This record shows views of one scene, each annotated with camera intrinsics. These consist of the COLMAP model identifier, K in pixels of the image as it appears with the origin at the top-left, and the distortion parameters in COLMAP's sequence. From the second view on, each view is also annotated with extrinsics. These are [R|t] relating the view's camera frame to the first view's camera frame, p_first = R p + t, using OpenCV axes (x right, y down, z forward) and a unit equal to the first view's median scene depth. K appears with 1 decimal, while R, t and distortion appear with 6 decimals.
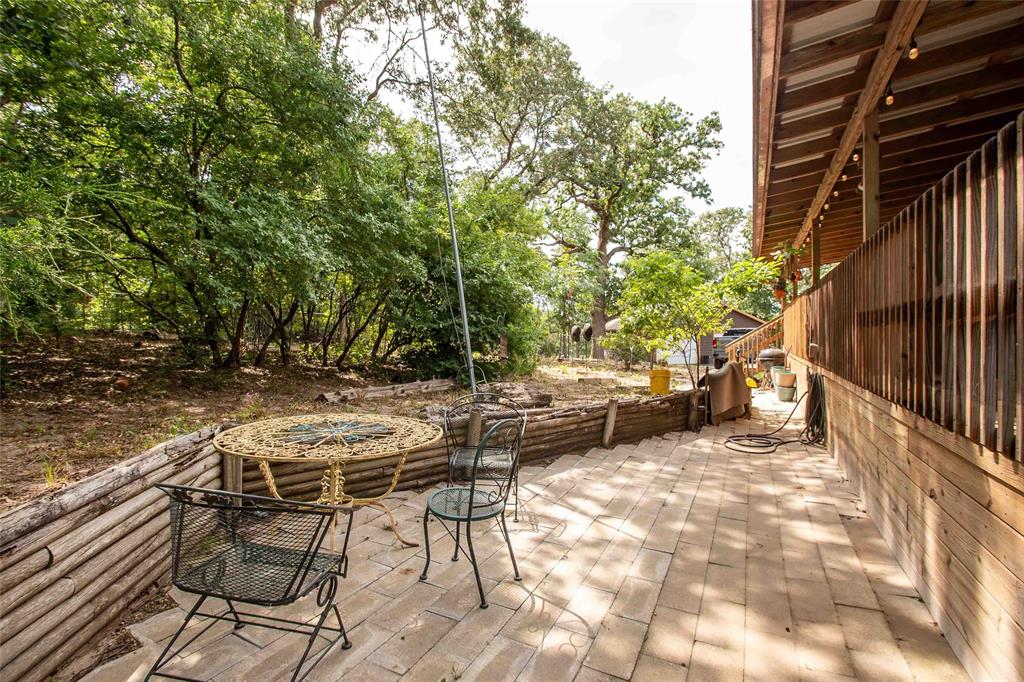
lens RADIAL K [[450.2, 0, 521.9], [0, 450.2, 346.2], [0, 0, 1]] dist [0.000544, 0.000042]
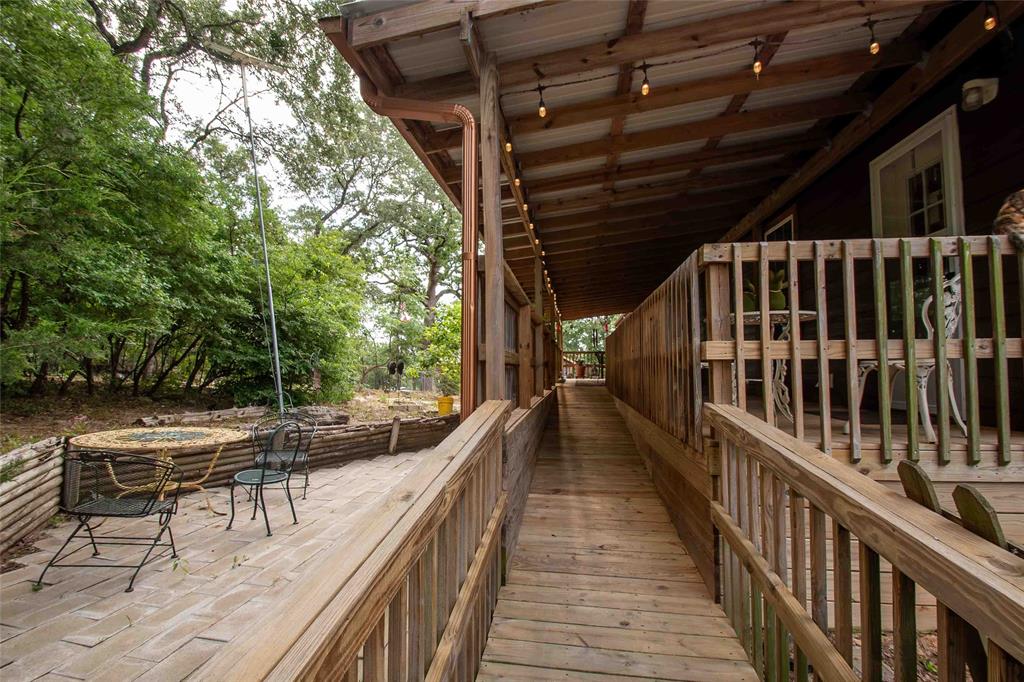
lens RADIAL K [[442.0, 0, 504.5], [0, 442.0, 345.3], [0, 0, 1]] dist [-0.019088, -0.000782]
pose [[0.950982, 0.026188, 0.308135, 0.071405], [-0.002959, 0.997133, -0.075614, 0.000549], [-0.309232, 0.070996, 0.948333, -0.269122]]
